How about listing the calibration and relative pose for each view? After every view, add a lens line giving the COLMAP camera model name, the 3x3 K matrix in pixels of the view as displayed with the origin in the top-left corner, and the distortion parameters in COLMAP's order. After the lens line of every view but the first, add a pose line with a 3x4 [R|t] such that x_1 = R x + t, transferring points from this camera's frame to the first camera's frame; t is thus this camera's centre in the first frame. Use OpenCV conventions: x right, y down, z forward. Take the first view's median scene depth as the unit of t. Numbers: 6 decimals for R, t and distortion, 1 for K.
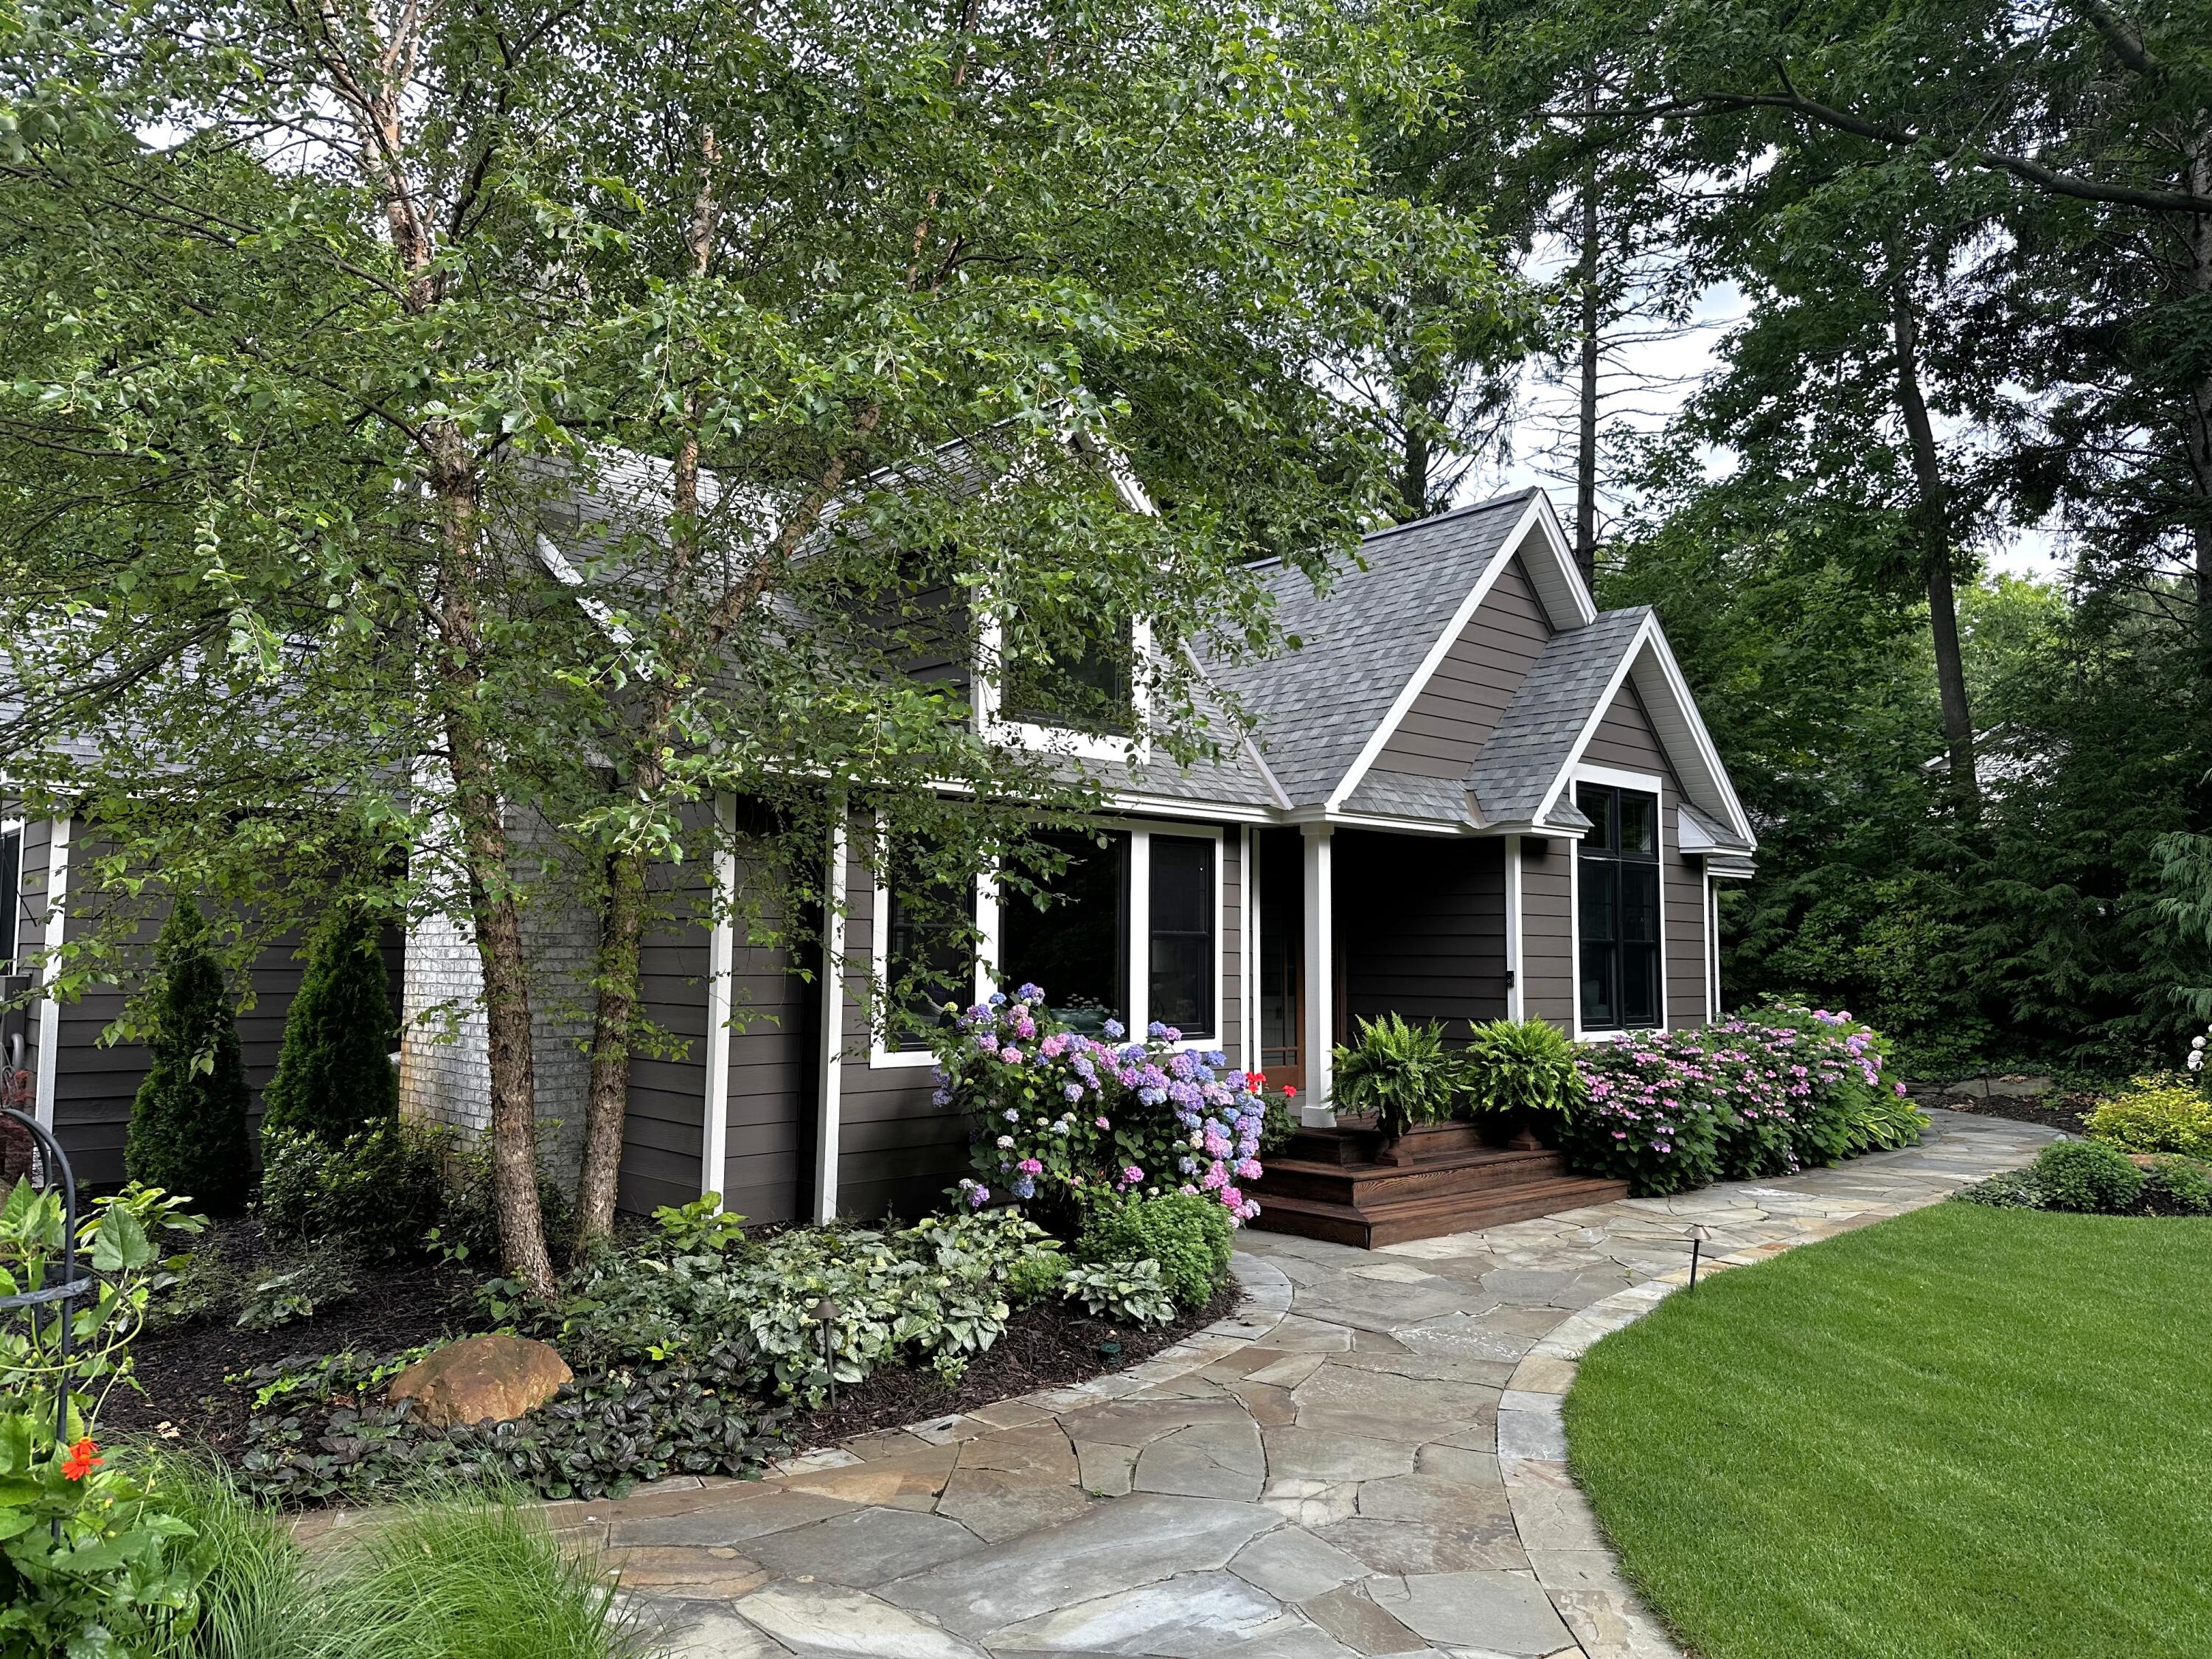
lens RADIAL K [[1538.2, 0, 1082.0], [0, 1538.2, 830.8], [0, 0, 1]] dist [-0.004629, -0.010991]
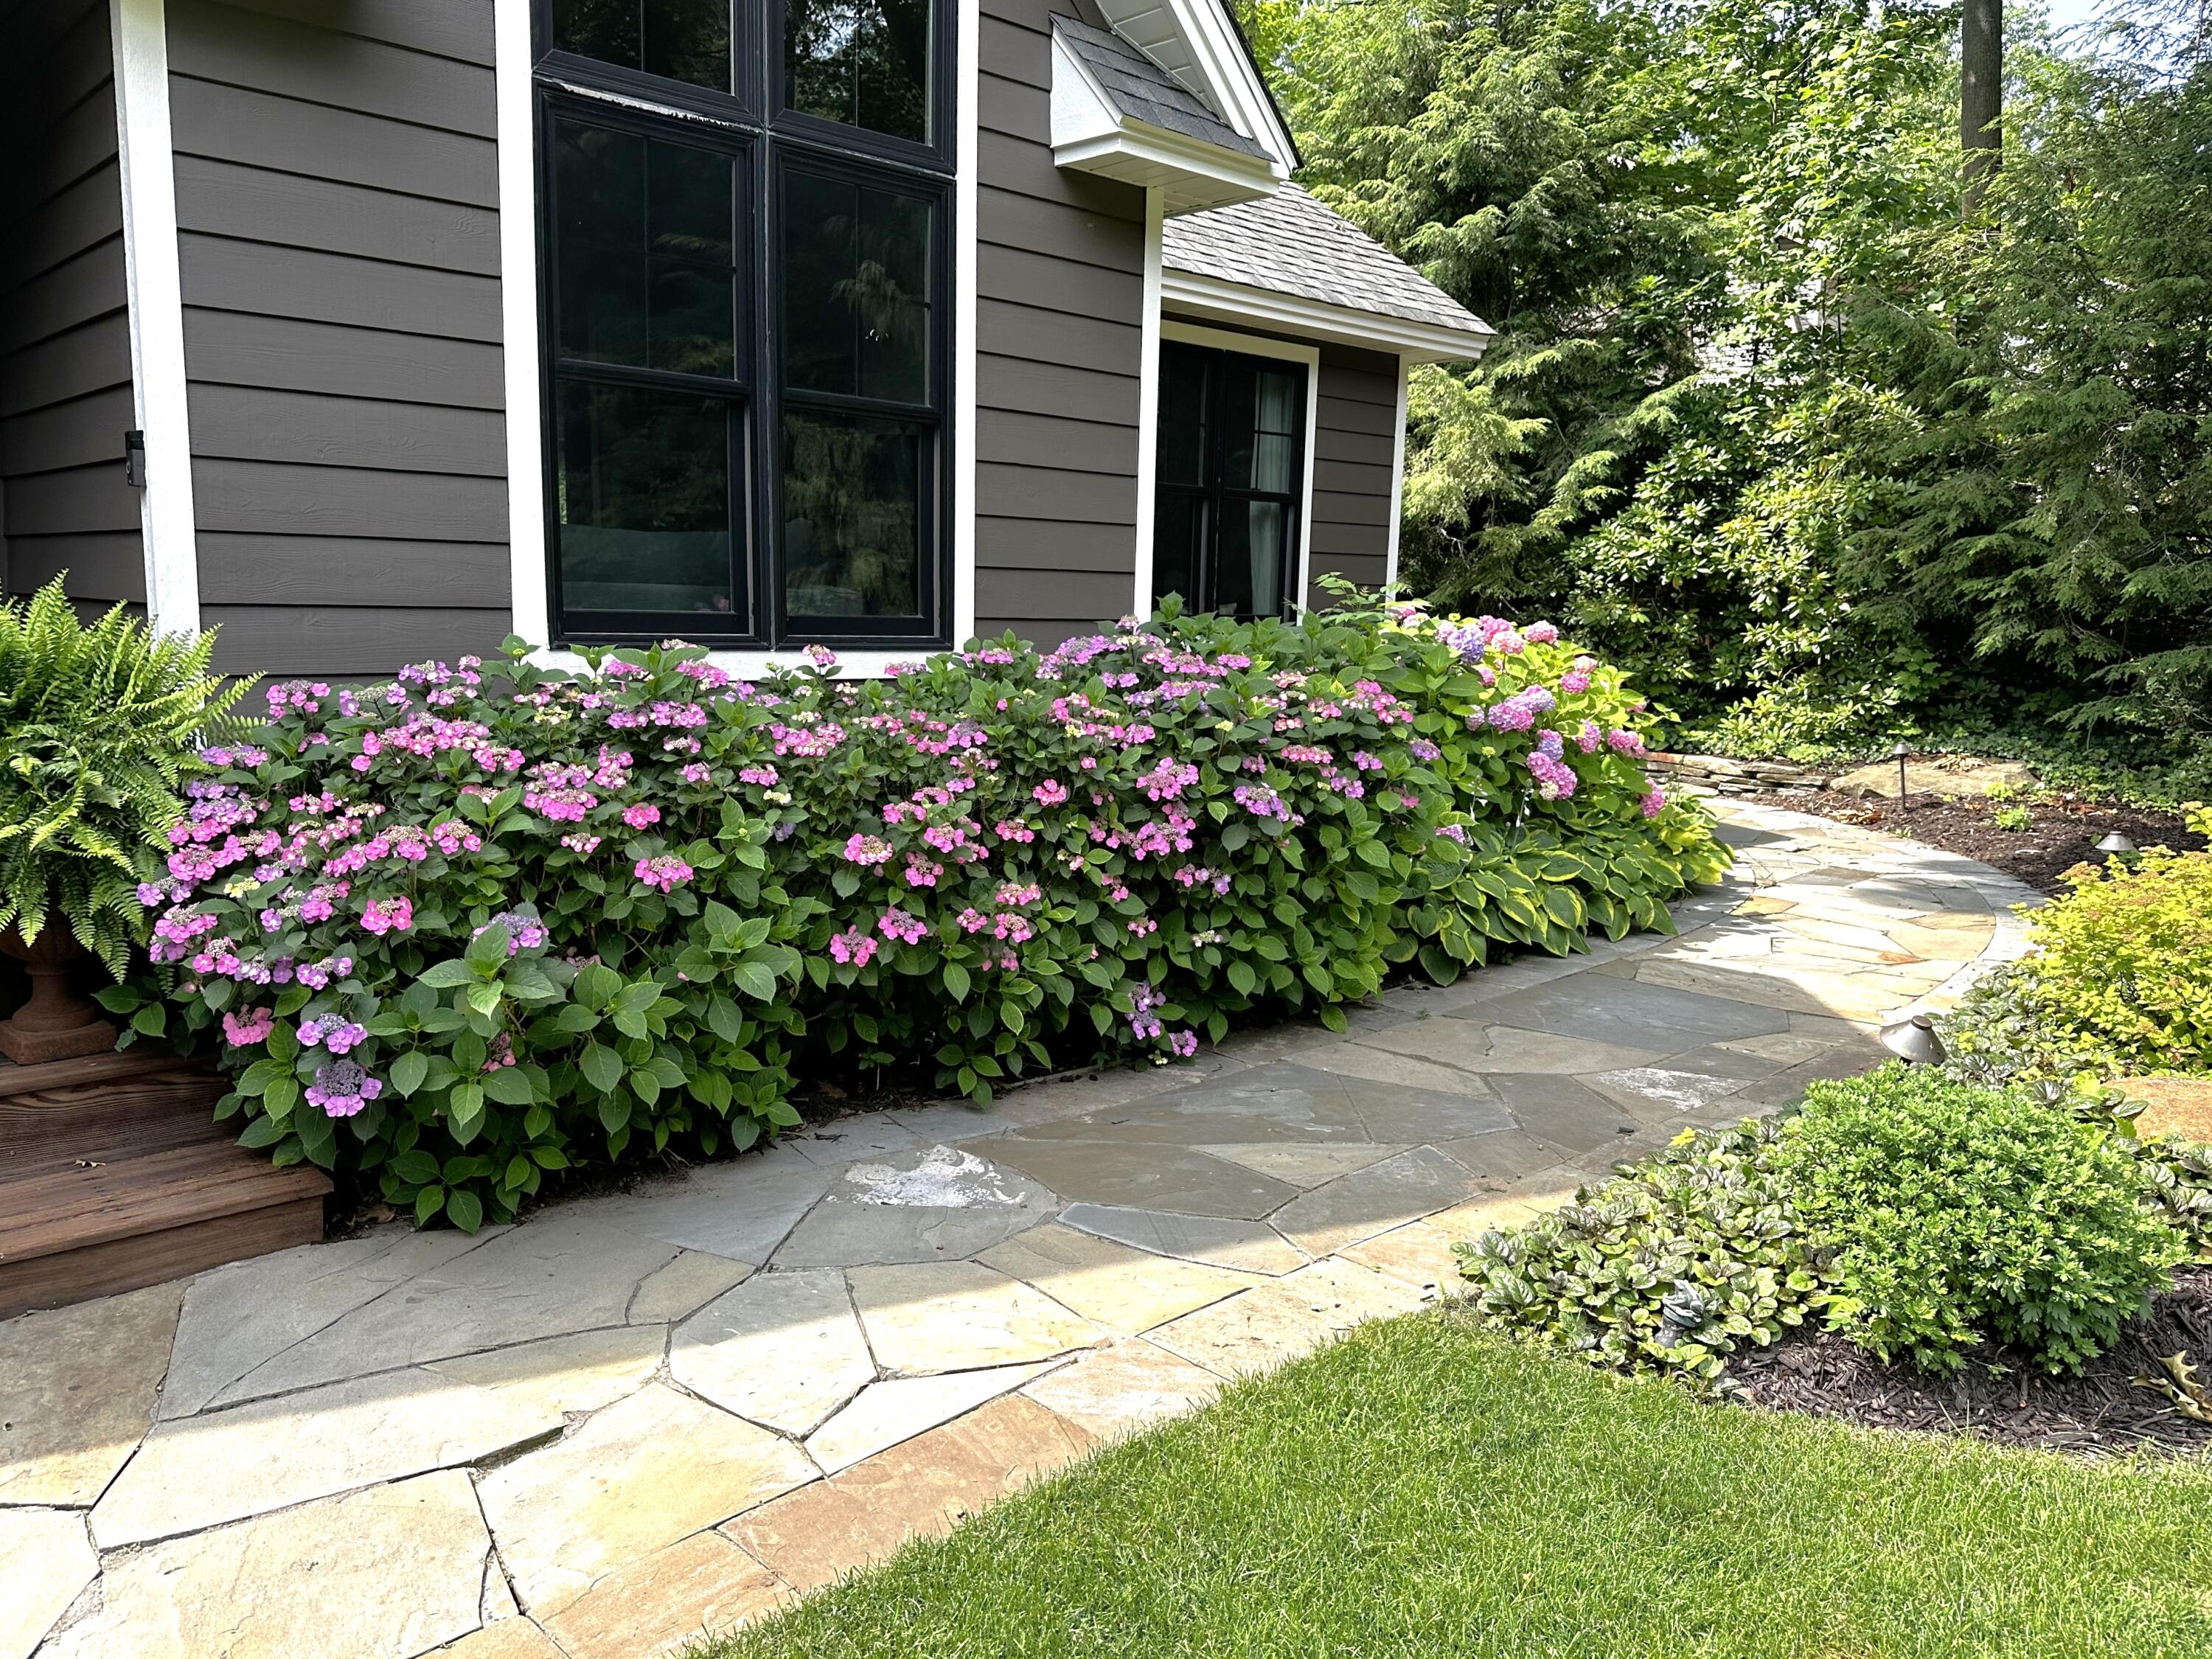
lens RADIAL K [[1538.2, 0, 1123.9], [0, 1538.2, 849.5], [0, 0, 1]] dist [-0.004629, -0.010991]
pose [[0.999856, 0.016794, 0.002458, 0.312515], [-0.016884, 0.969329, 0.245188, 0.062888], [0.001735, -0.245194, 0.969473, 0.465461]]
